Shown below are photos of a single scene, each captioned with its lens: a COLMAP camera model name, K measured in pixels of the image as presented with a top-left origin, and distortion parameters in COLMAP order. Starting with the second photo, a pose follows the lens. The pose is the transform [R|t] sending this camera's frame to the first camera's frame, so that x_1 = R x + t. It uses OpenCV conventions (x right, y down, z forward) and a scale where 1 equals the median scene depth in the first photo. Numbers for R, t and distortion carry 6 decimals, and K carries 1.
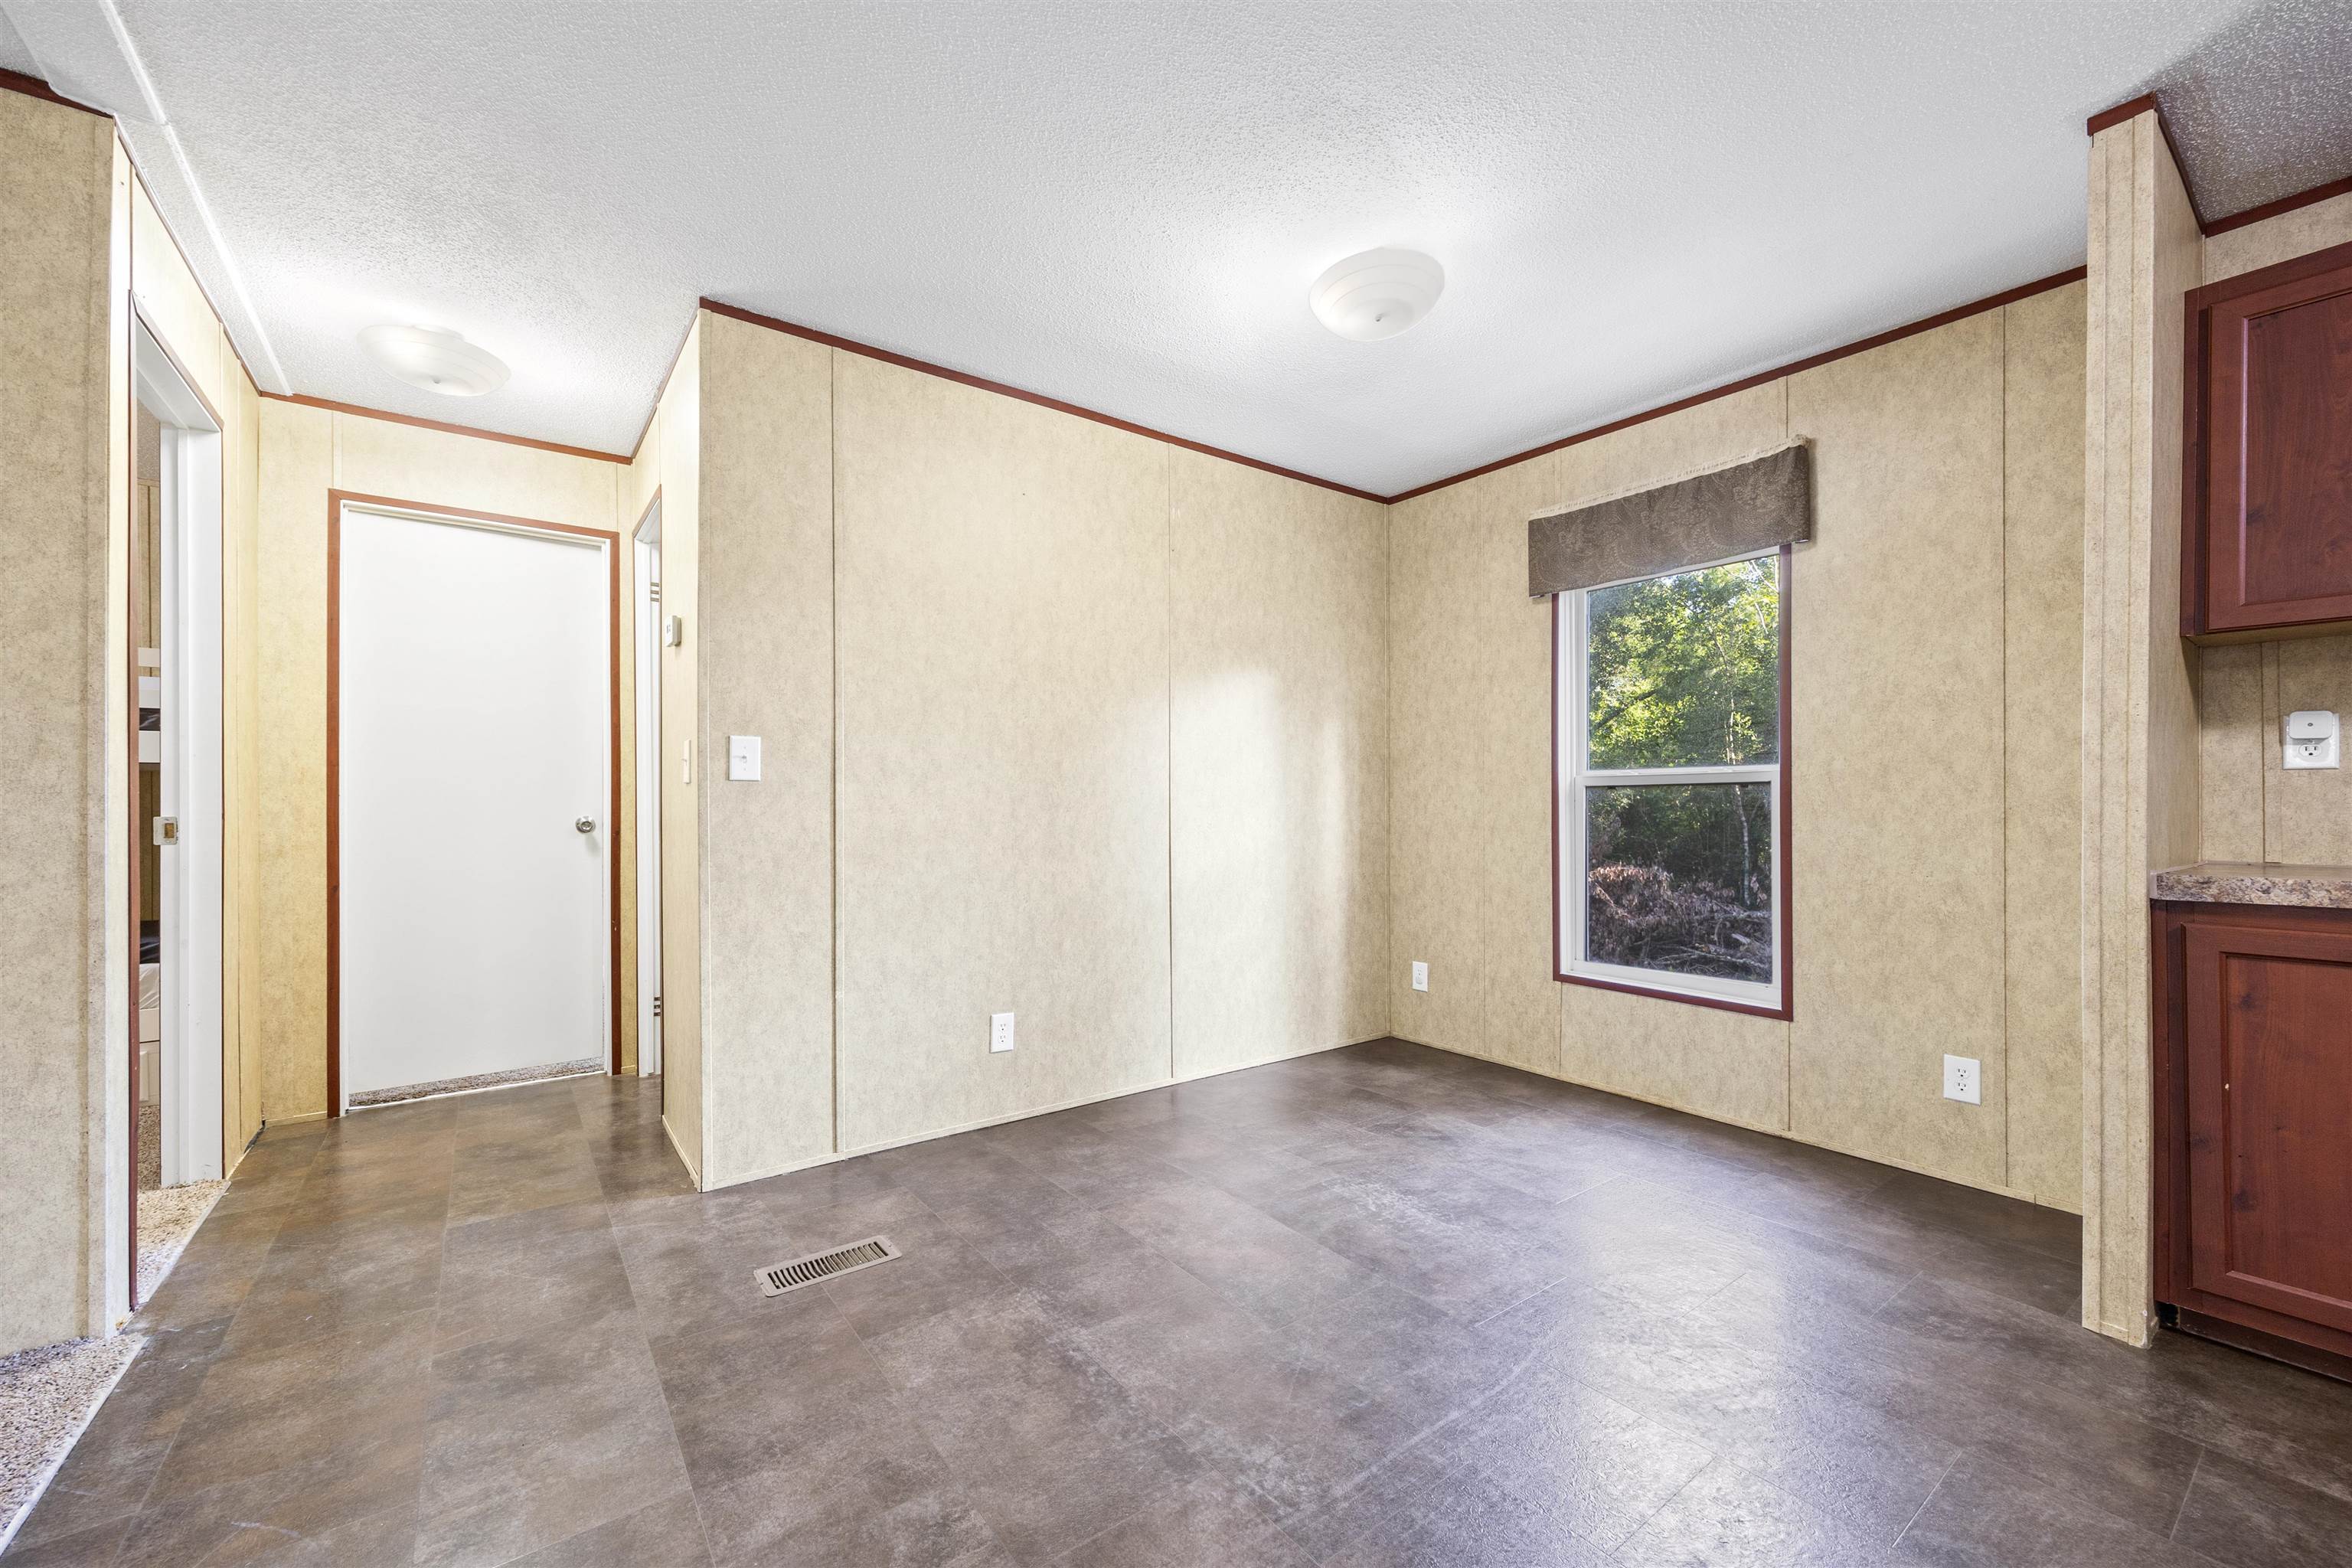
lens RADIAL K [[932.8, 0, 1181.0], [0, 932.8, 800.1], [0, 0, 1]] dist [-0.000633, 0.002299]
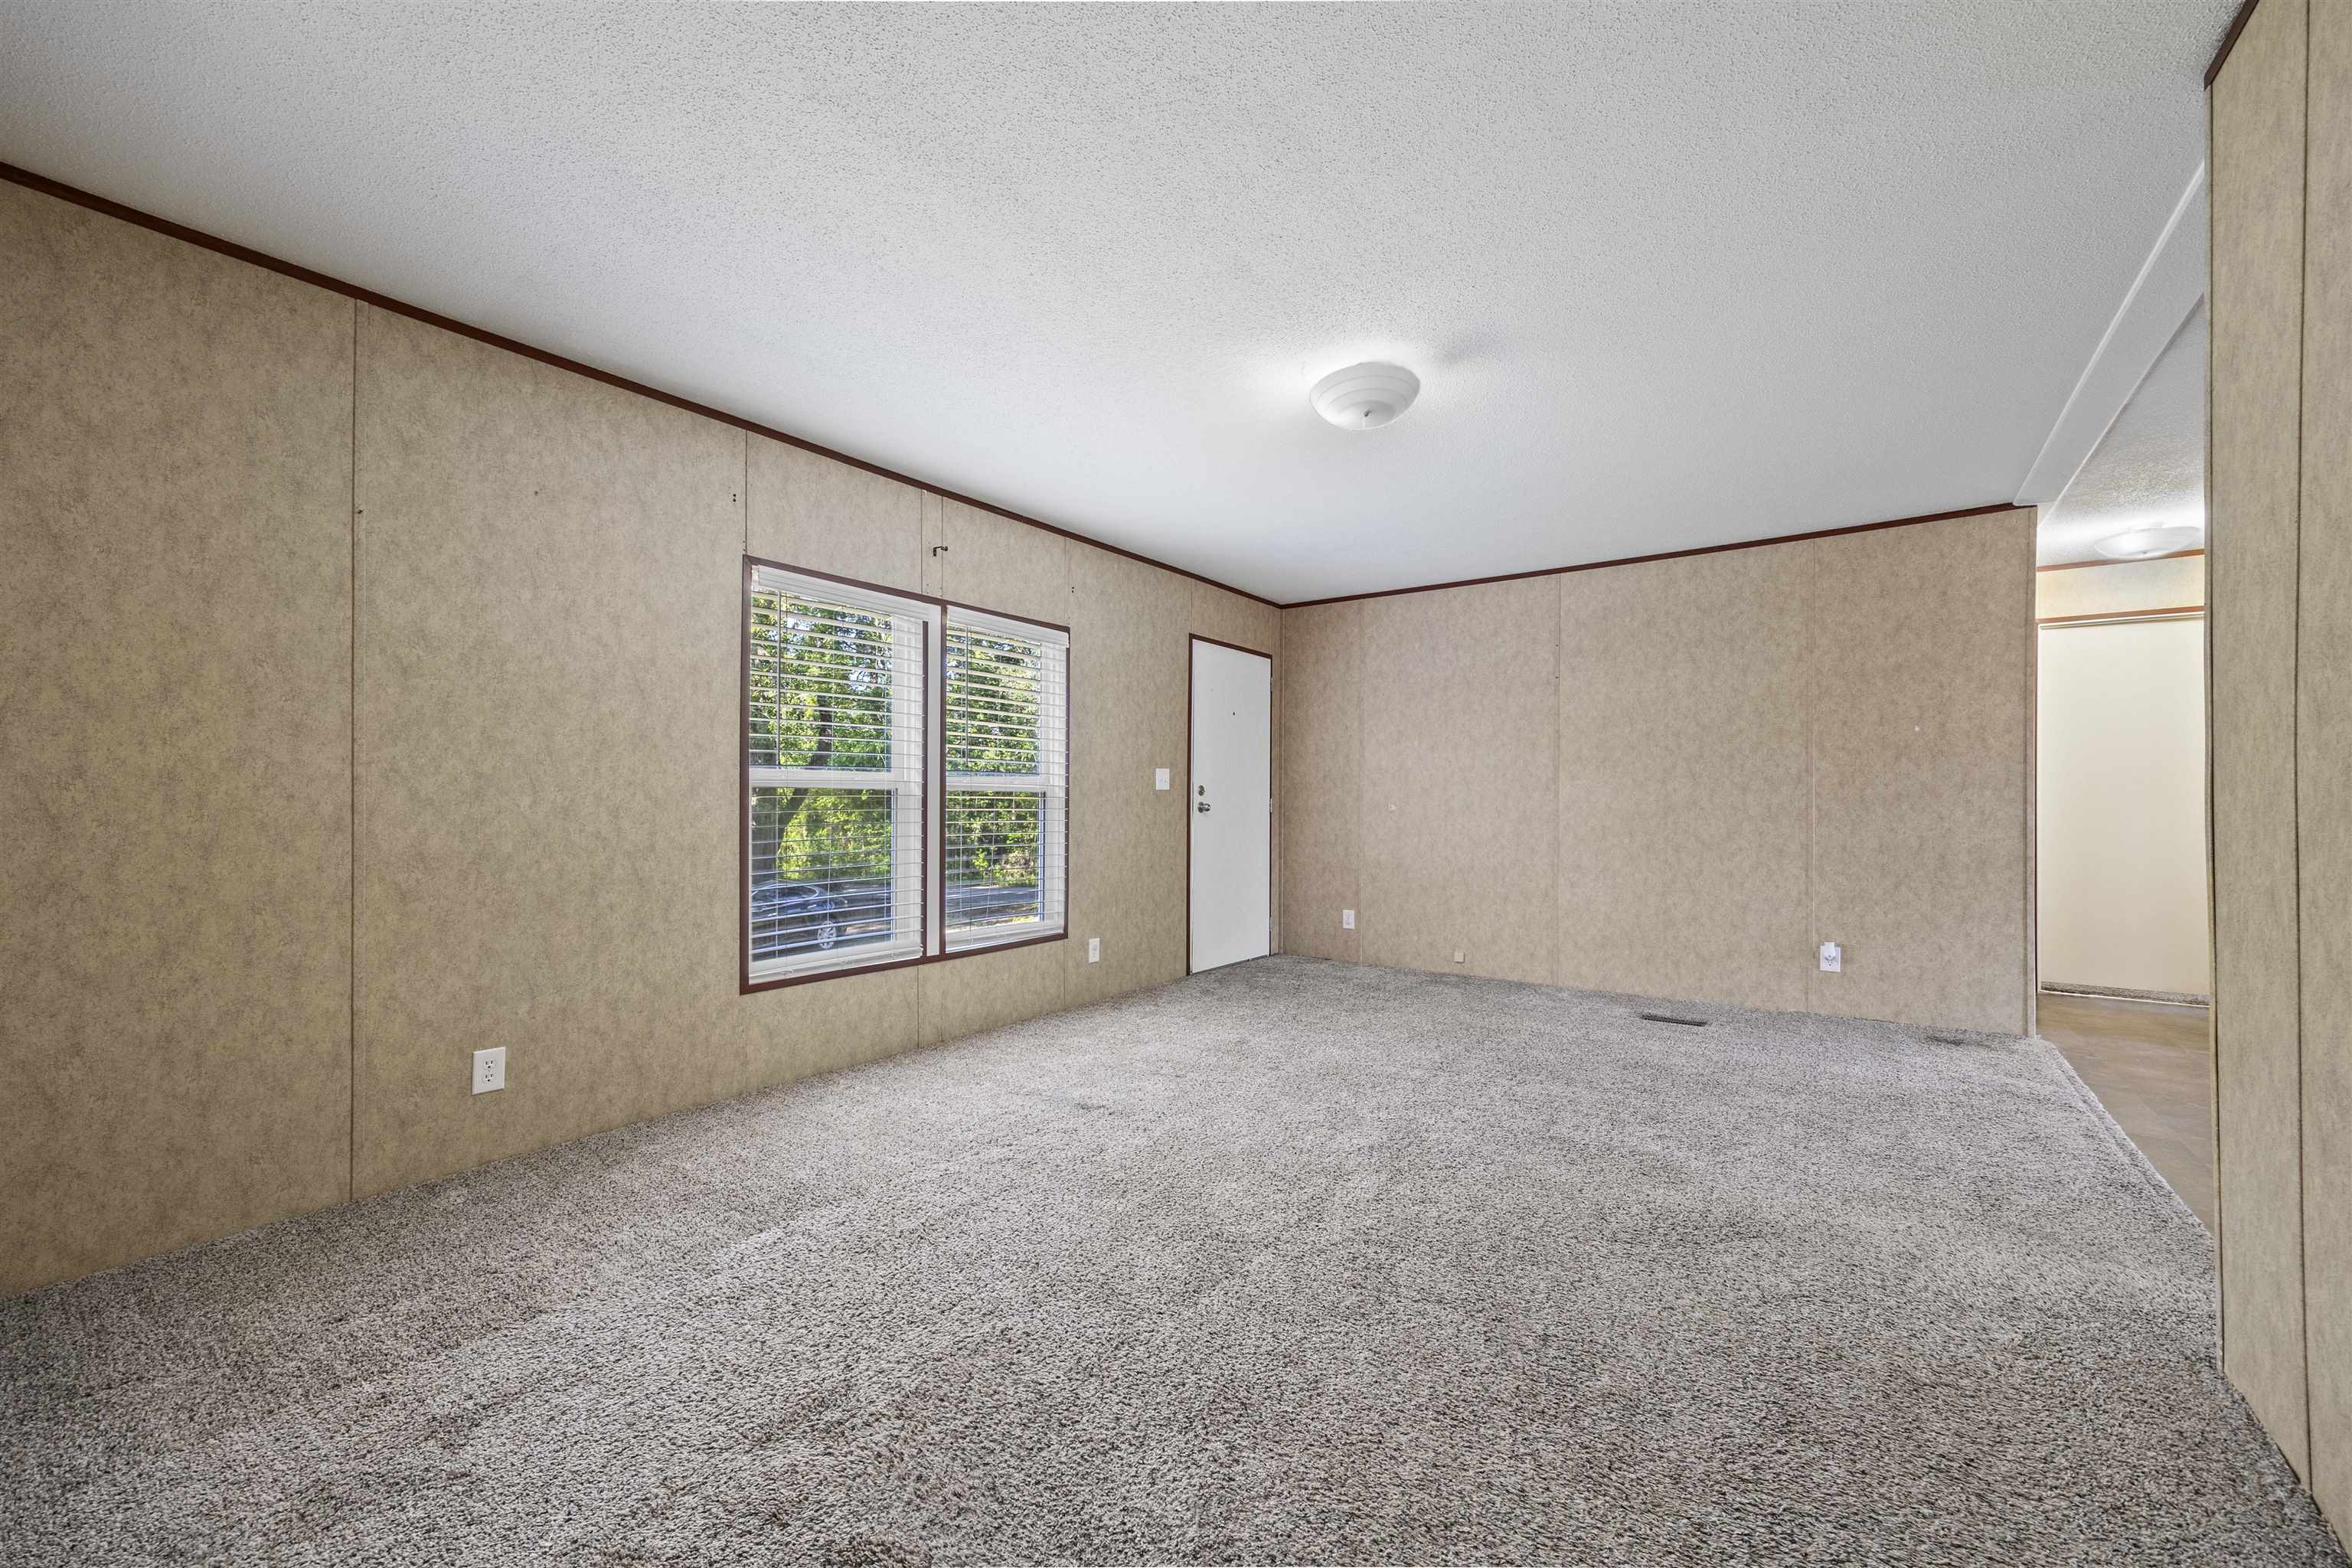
lens RADIAL K [[932.8, 0, 1162.6], [0, 932.8, 796.7], [0, 0, 1]] dist [-0.000633, 0.002299]
pose [[0.289037, -0.006346, -0.957297, 0.250481], [-0.008813, 0.999918, -0.009290, 0.012485], [0.957277, 0.011122, 0.288958, -1.005533]]
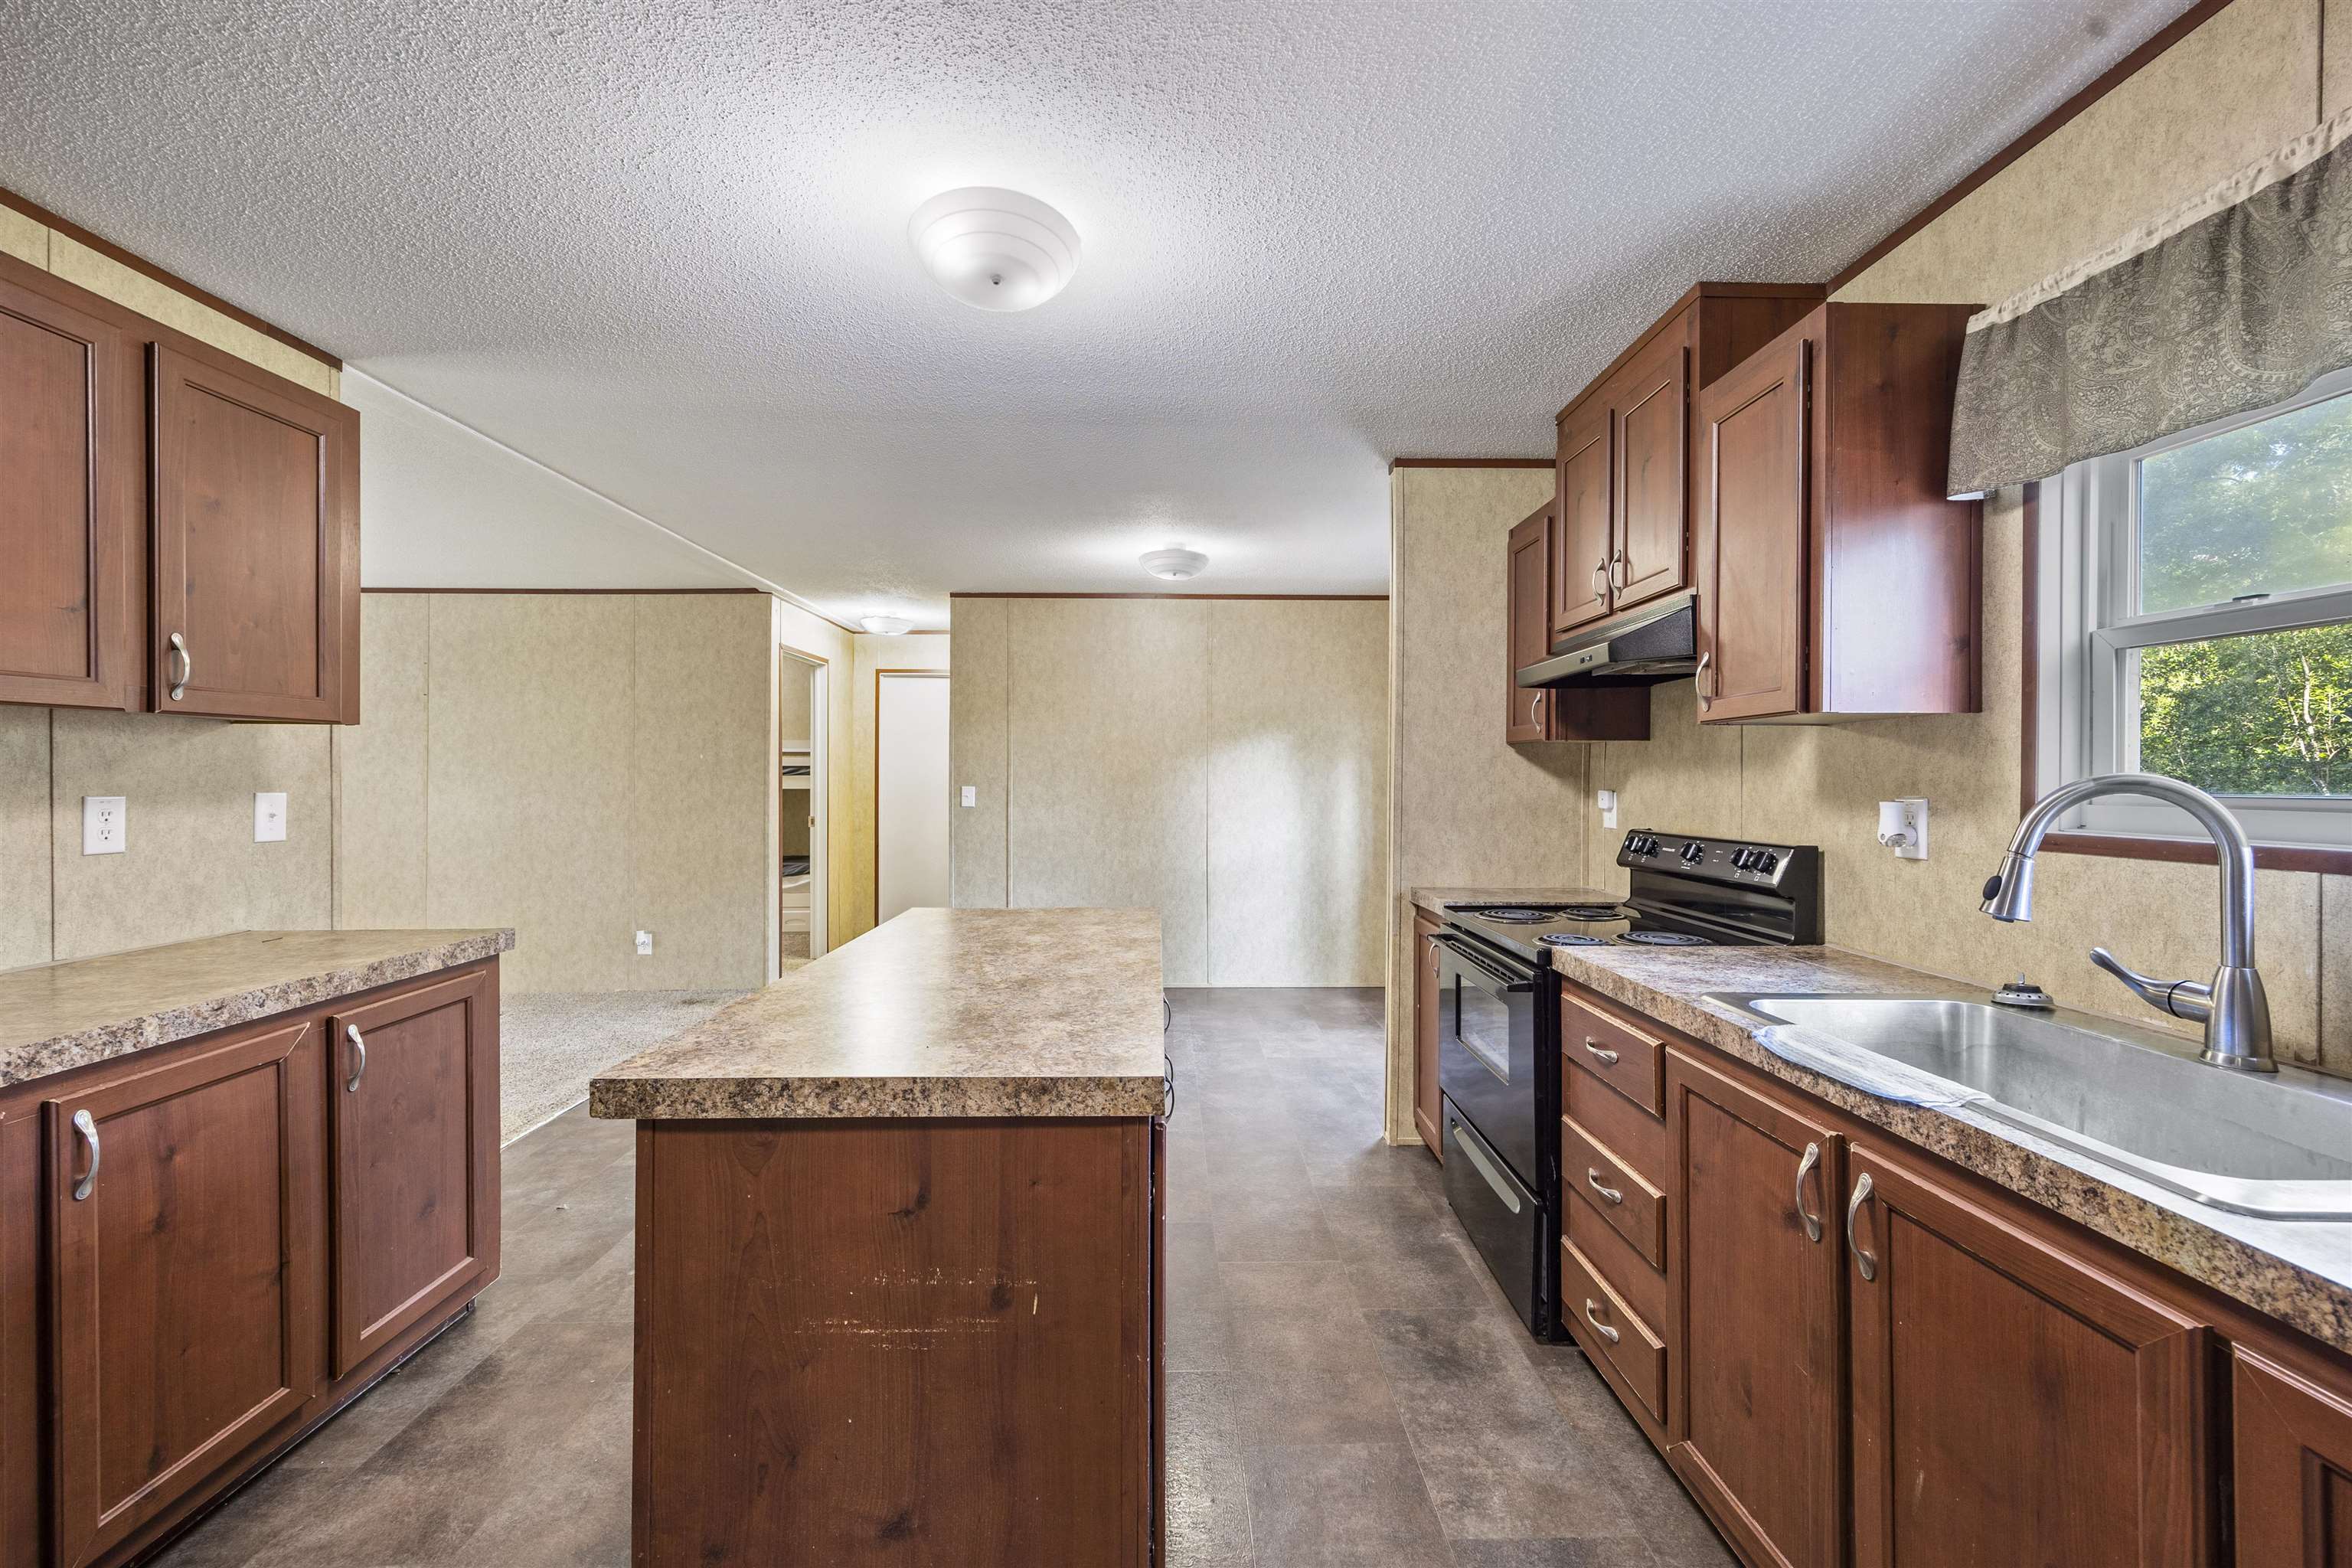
lens RADIAL K [[932.8, 0, 1185.1], [0, 932.8, 776.8], [0, 0, 1]] dist [-0.000633, 0.002299]
pose [[0.816126, 0.002712, -0.577867, 1.026975], [-0.001338, 0.999995, 0.002803, -0.081757], [0.577872, -0.001515, 0.816126, -0.421379]]
